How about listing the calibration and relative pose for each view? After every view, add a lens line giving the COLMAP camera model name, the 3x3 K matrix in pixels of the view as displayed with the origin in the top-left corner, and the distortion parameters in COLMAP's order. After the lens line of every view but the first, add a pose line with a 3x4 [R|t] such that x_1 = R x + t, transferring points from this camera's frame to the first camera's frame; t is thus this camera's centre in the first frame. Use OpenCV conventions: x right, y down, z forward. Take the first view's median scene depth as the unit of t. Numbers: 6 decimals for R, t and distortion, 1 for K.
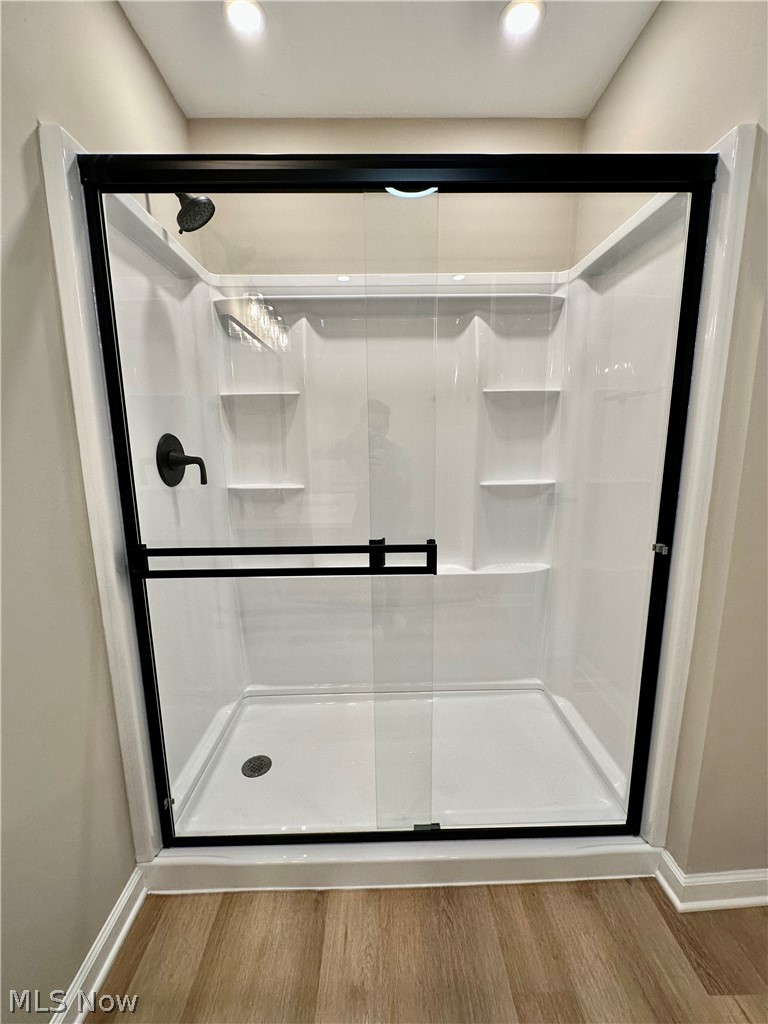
lens RADIAL K [[407.3, 0, 383.0], [0, 407.3, 508.6], [0, 0, 1]] dist [-0.006190, 0.001278]
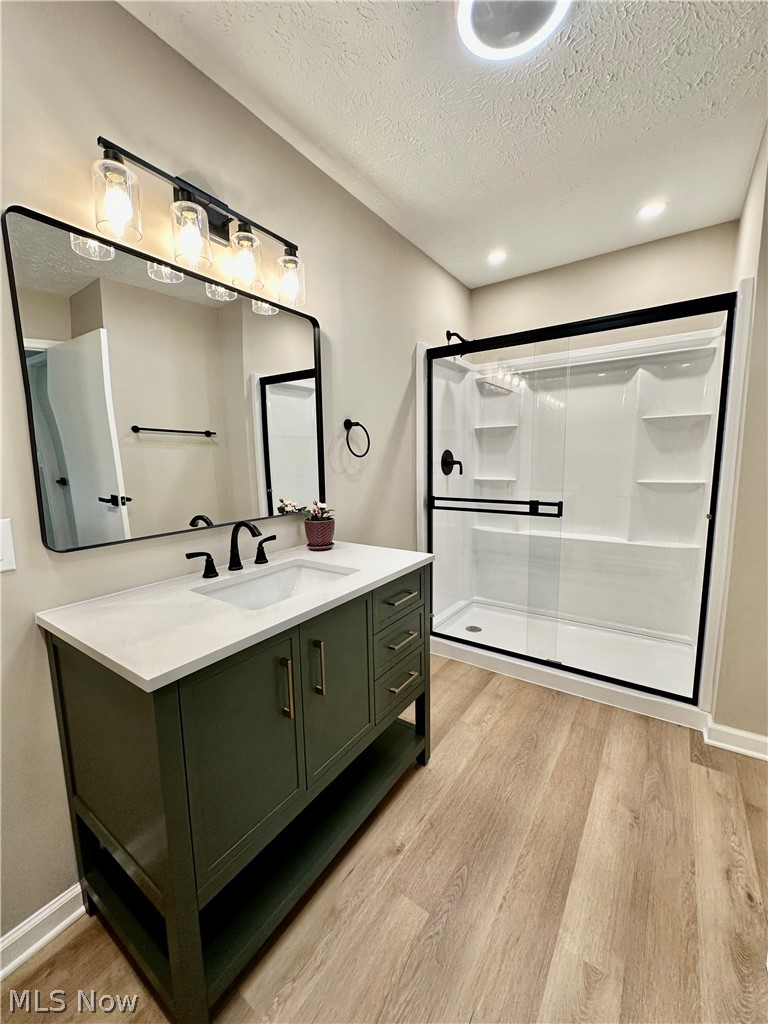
lens RADIAL K [[407.3, 0, 386.1], [0, 407.3, 513.2], [0, 0, 1]] dist [-0.006190, 0.001278]
pose [[0.807117, 0.076766, -0.585380, 0.454552], [-0.094825, 0.995494, -0.000197, 0.167843], [0.582727, 0.055668, 0.810759, -0.839179]]
